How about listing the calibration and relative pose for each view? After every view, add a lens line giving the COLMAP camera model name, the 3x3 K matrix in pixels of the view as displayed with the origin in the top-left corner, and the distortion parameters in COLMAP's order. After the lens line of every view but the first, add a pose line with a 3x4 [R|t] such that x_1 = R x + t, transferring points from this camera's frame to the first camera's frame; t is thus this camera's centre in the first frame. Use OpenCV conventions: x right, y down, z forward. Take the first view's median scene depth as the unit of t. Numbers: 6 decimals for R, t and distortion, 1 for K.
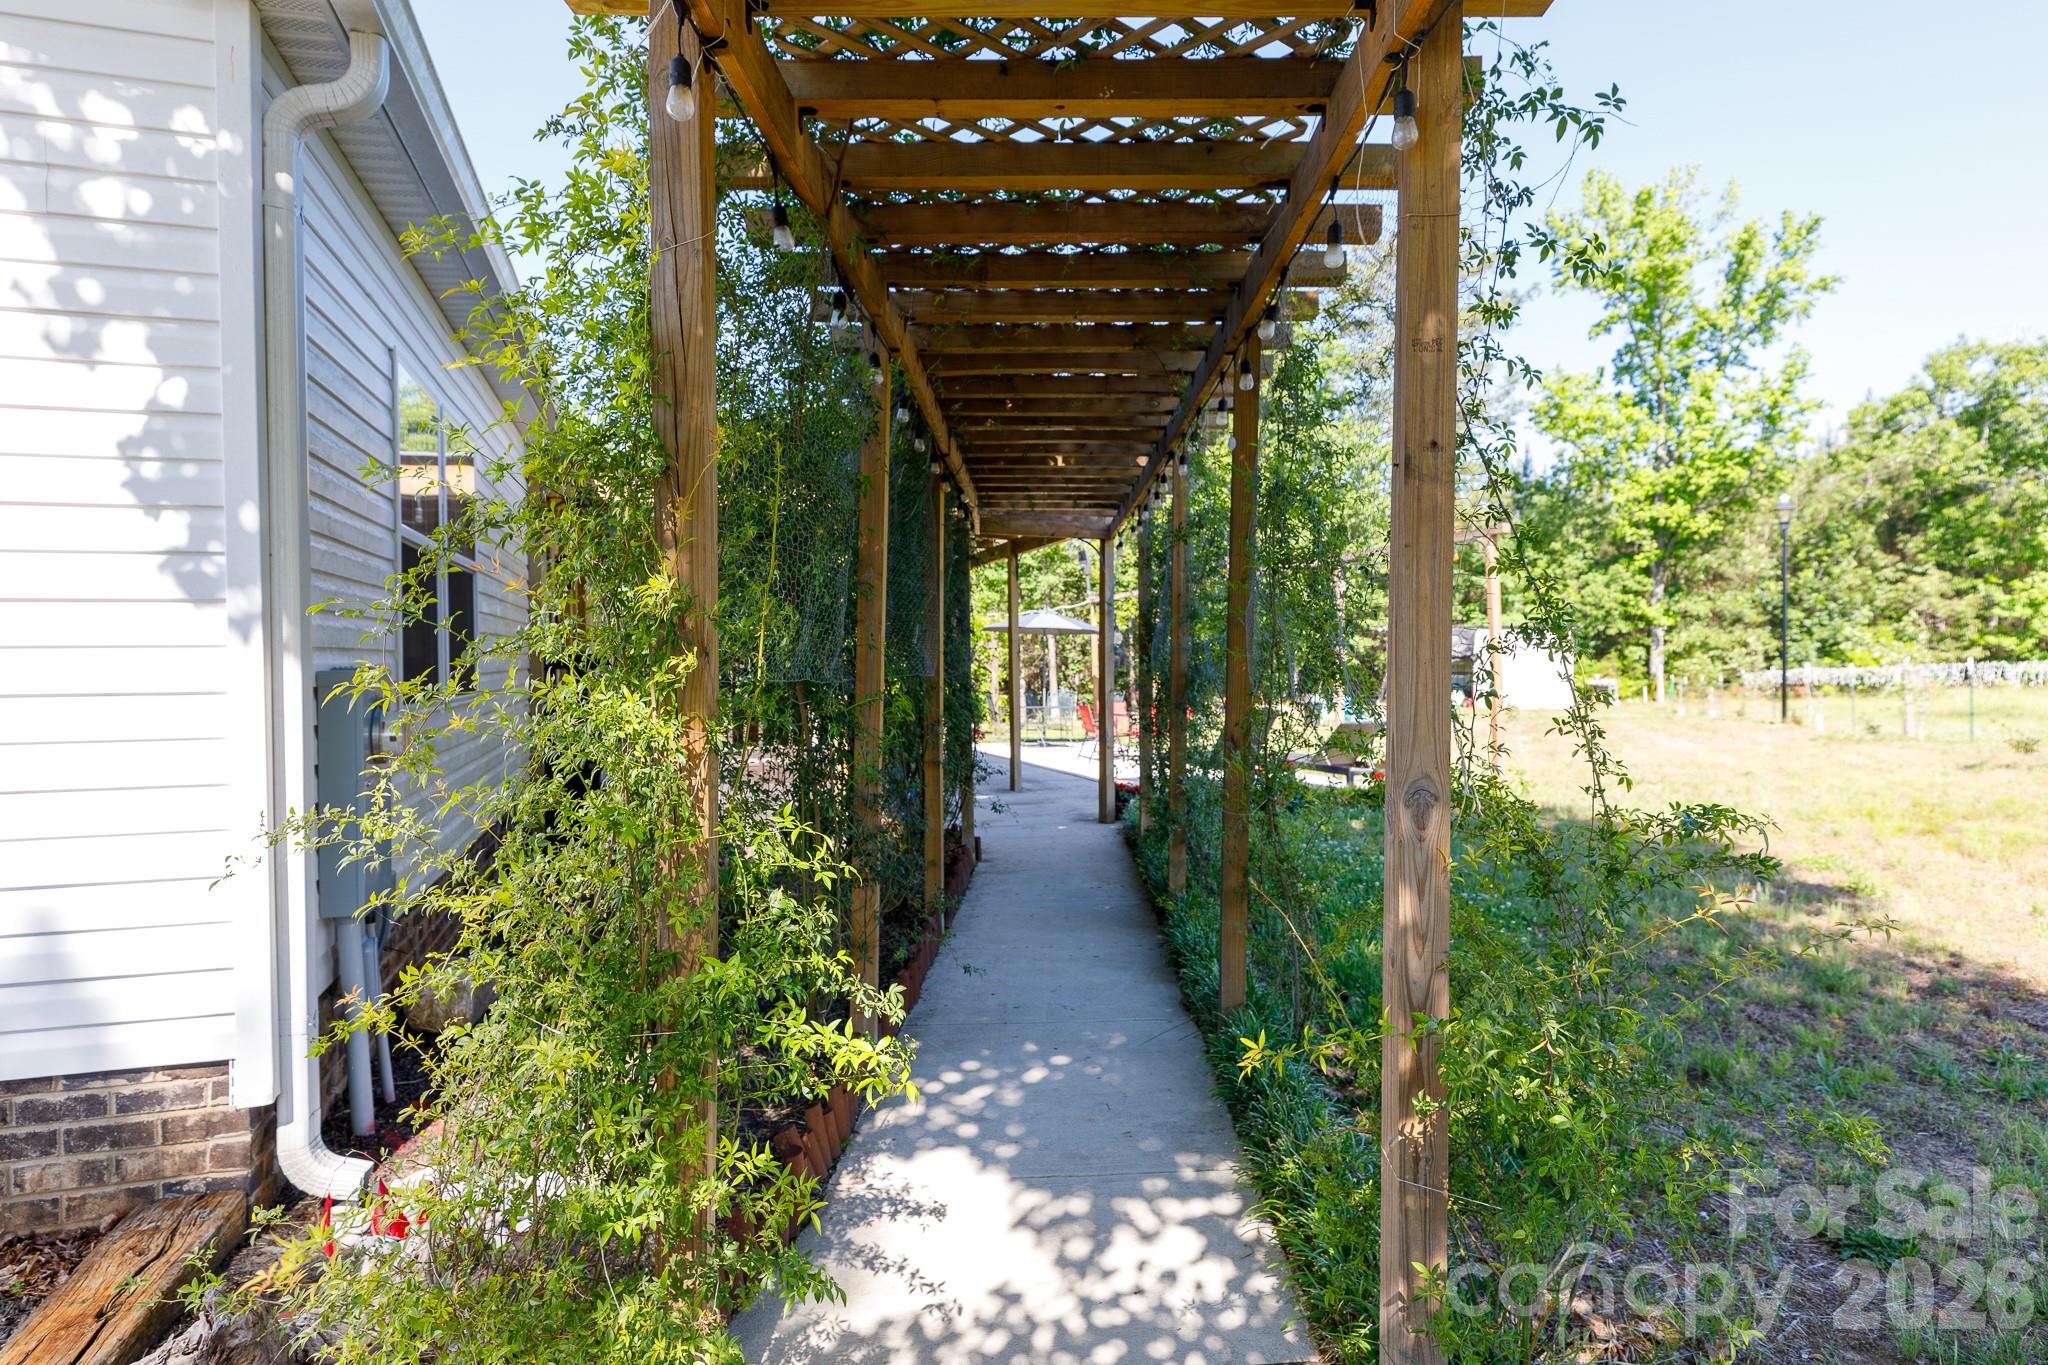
lens RADIAL K [[1171.4, 0, 1019.9], [0, 1171.4, 703.9], [0, 0, 1]] dist [0.028872, -0.001903]
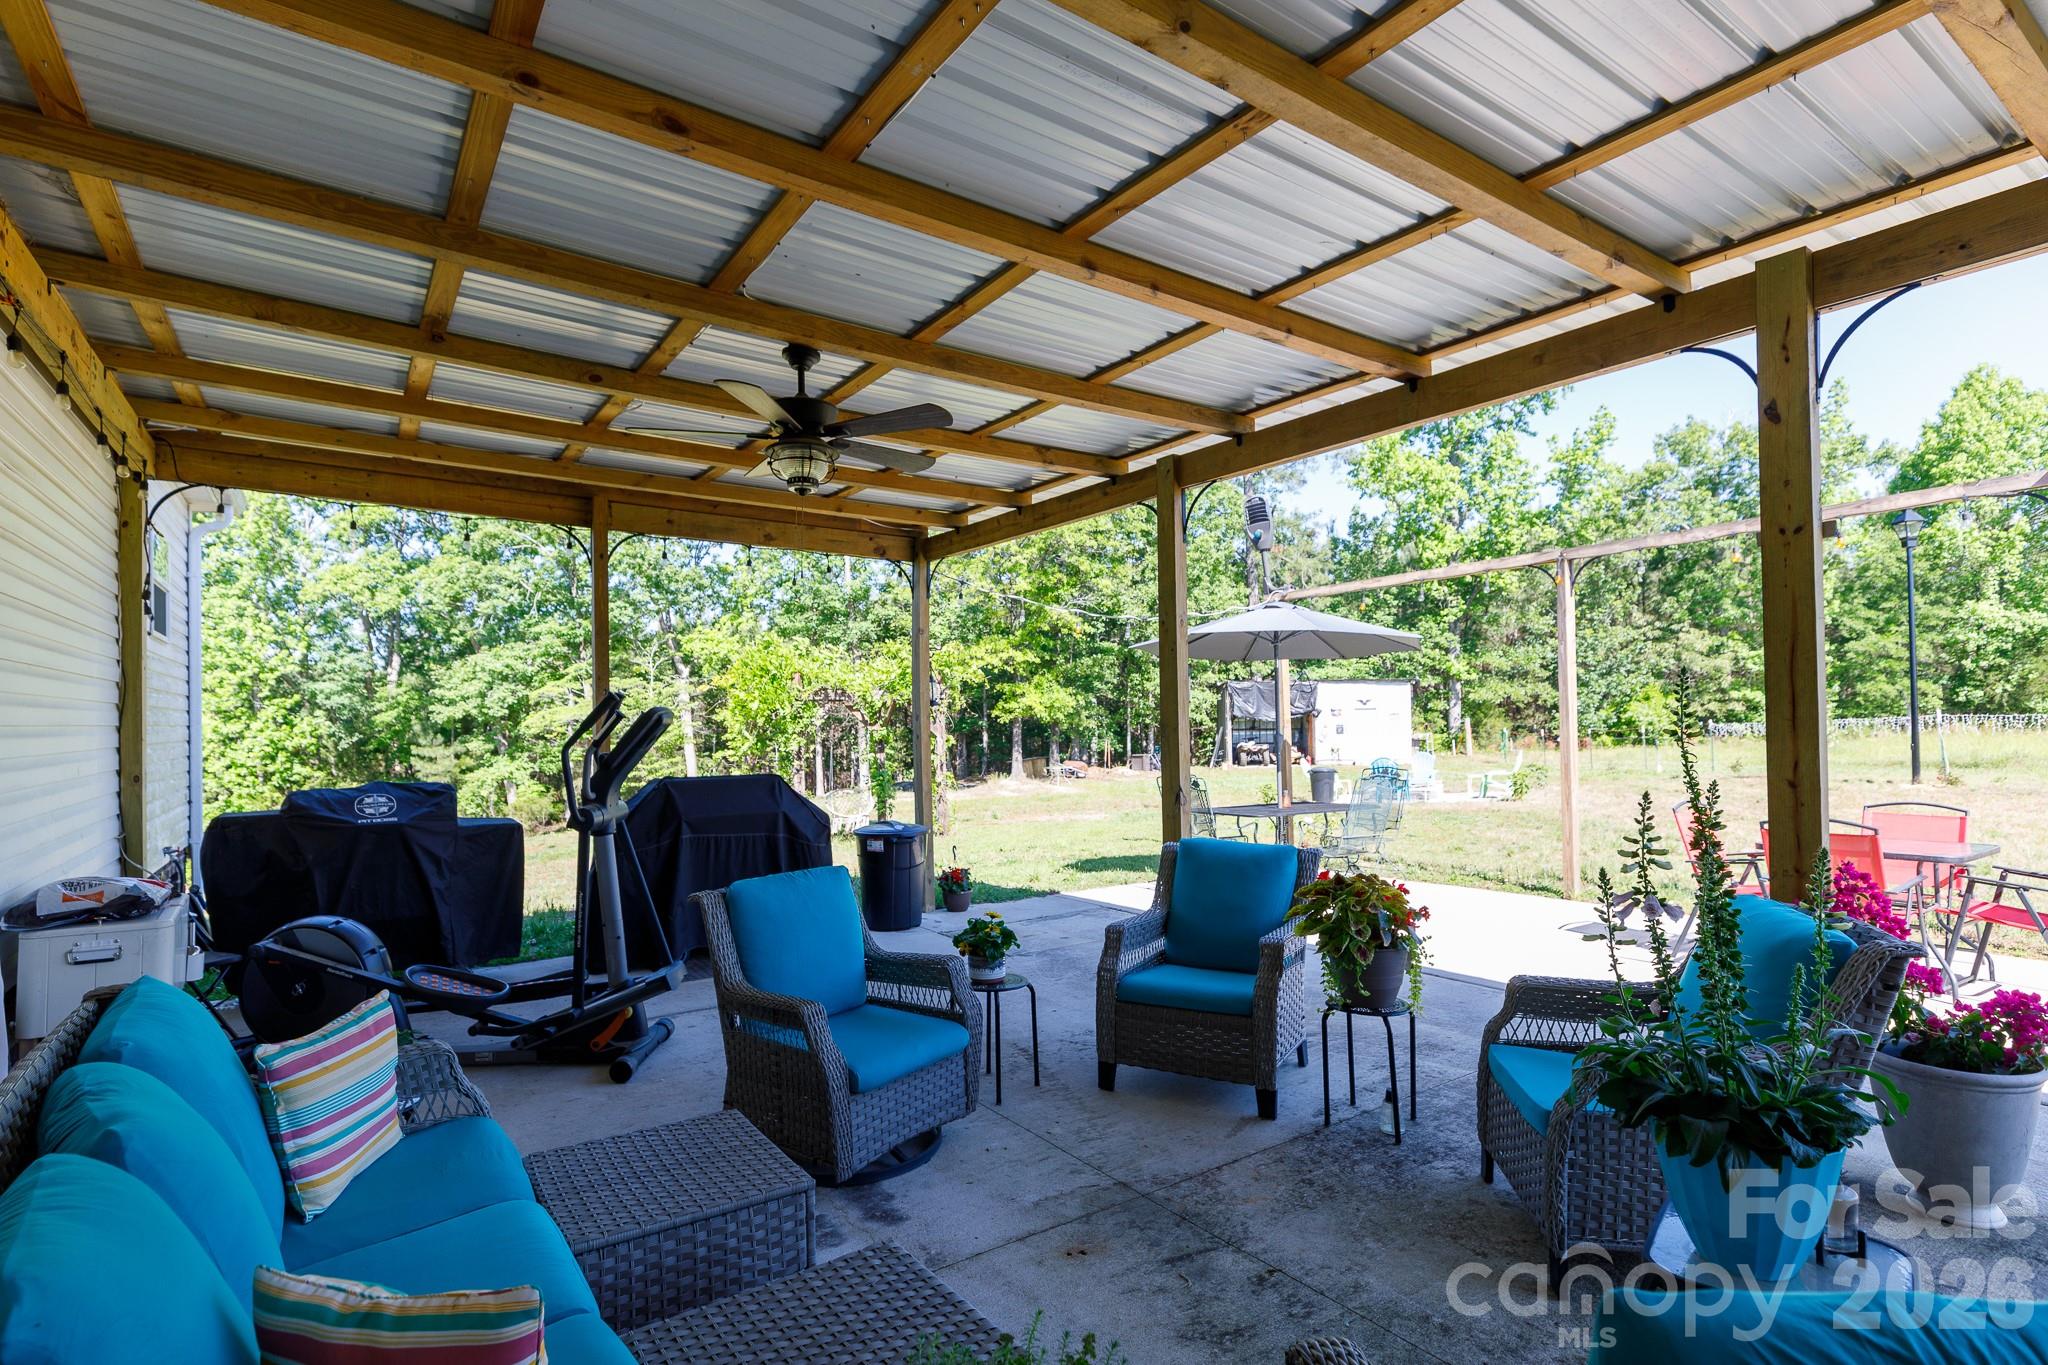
lens RADIAL K [[1021.3, 0, 1010.0], [0, 1021.3, 708.2], [0, 0, 1]] dist [0.016268, -0.000893]
pose [[0.961026, -0.013833, 0.276111, -0.079496], [0.025684, 0.998895, -0.039352, -0.018319], [-0.275262, 0.044910, 0.960320, 0.270658]]
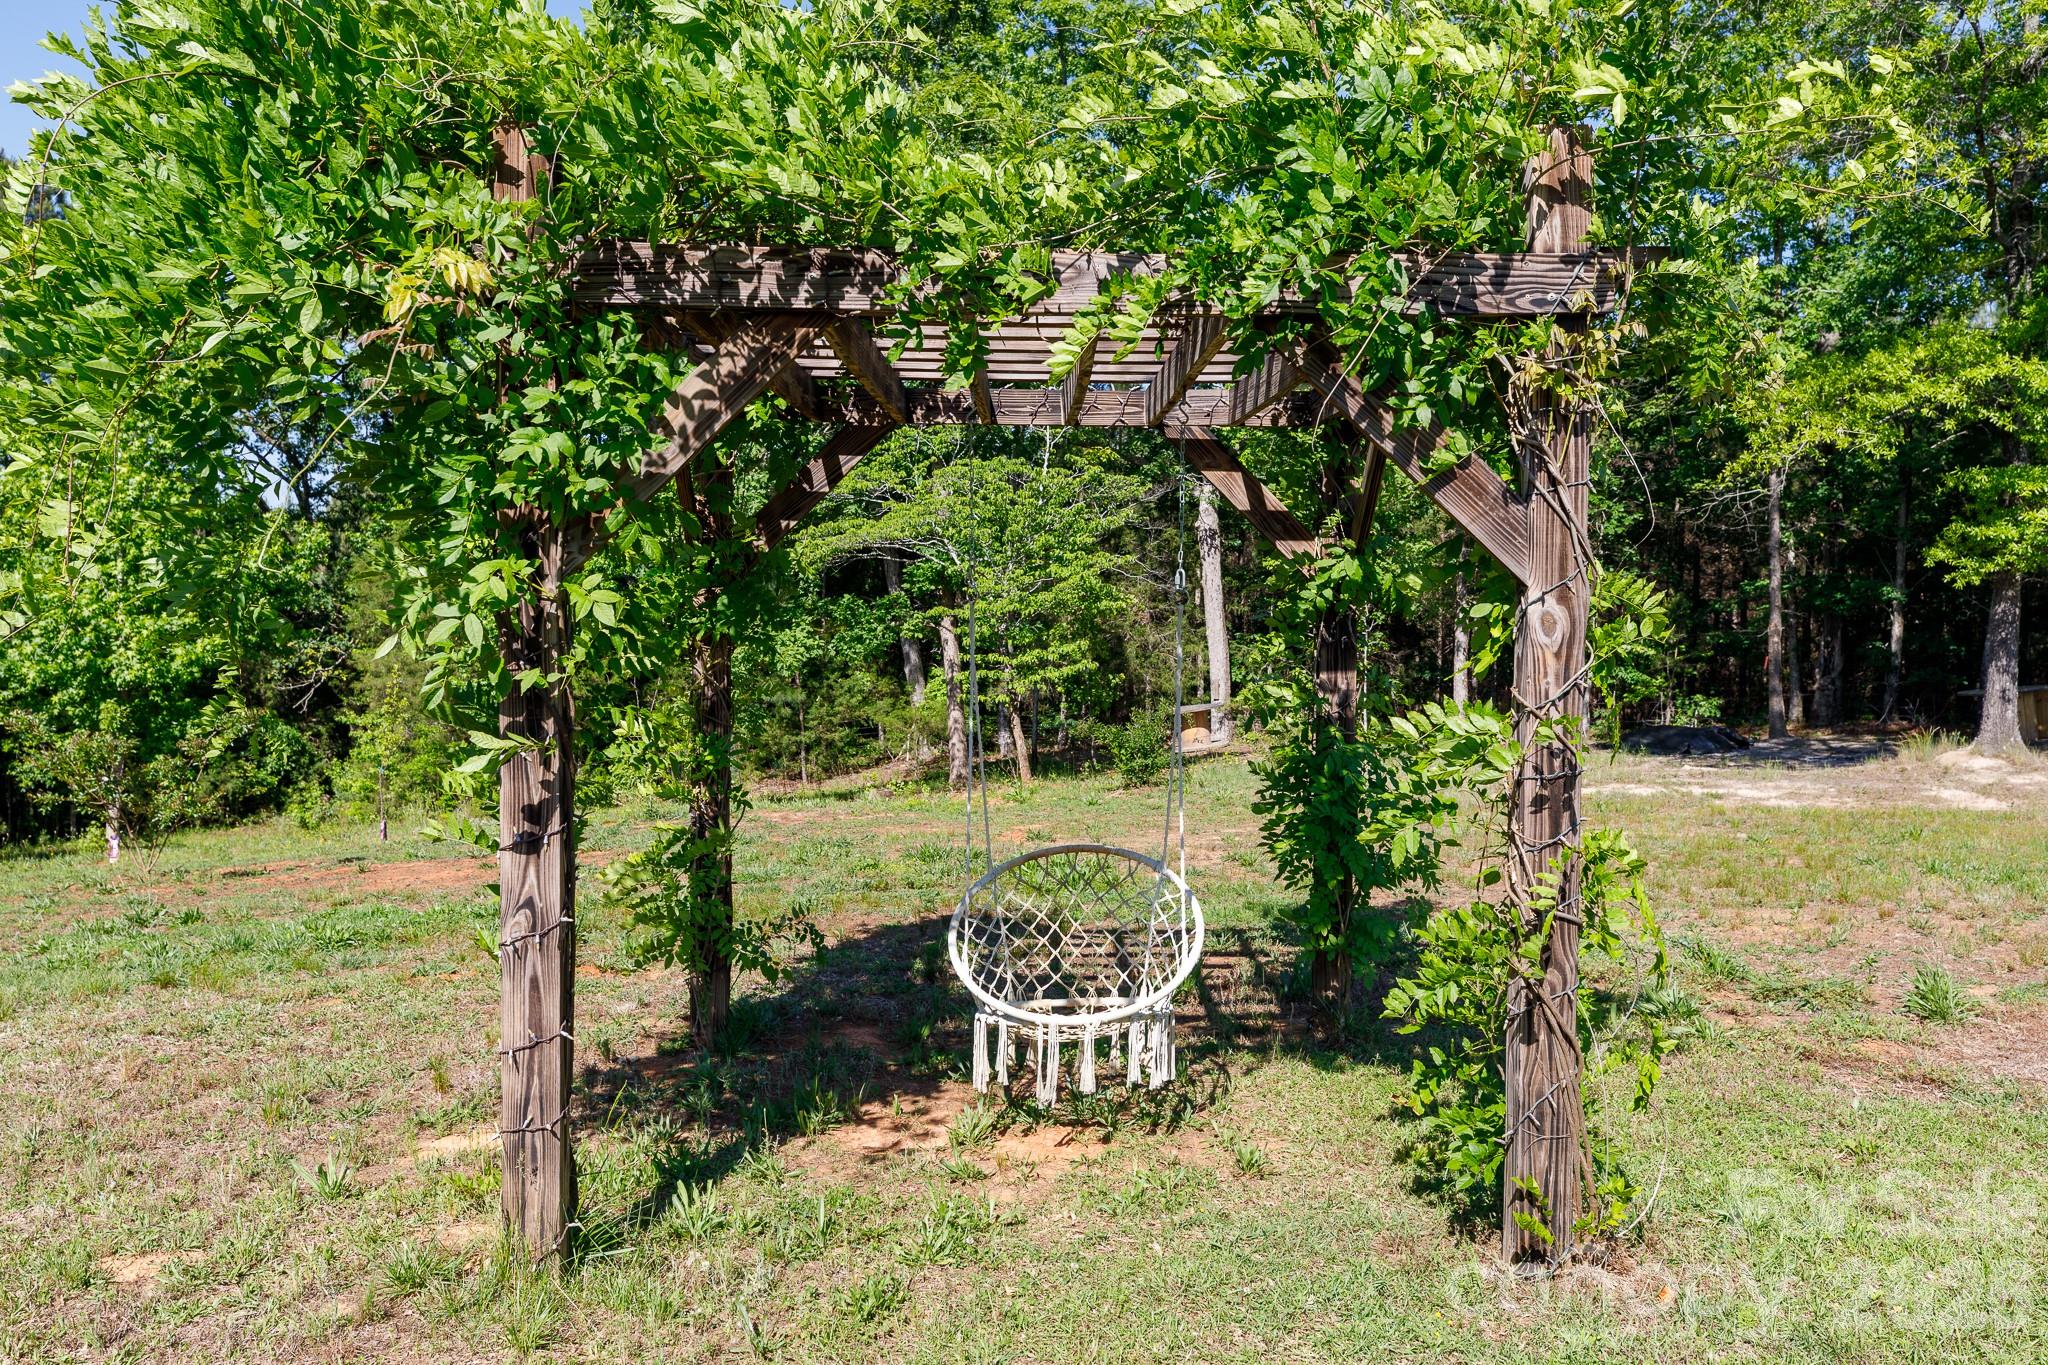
lens RADIAL K [[1652.4, 0, 1034.6], [0, 1652.4, 674.1], [0, 0, 1]] dist [0.009288, 0.007380]
pose [[0.975136, 0.024524, -0.220247, -0.016357], [-0.019646, 0.999511, 0.024311, -0.020275], [0.220736, -0.019379, 0.975141, 0.516758]]
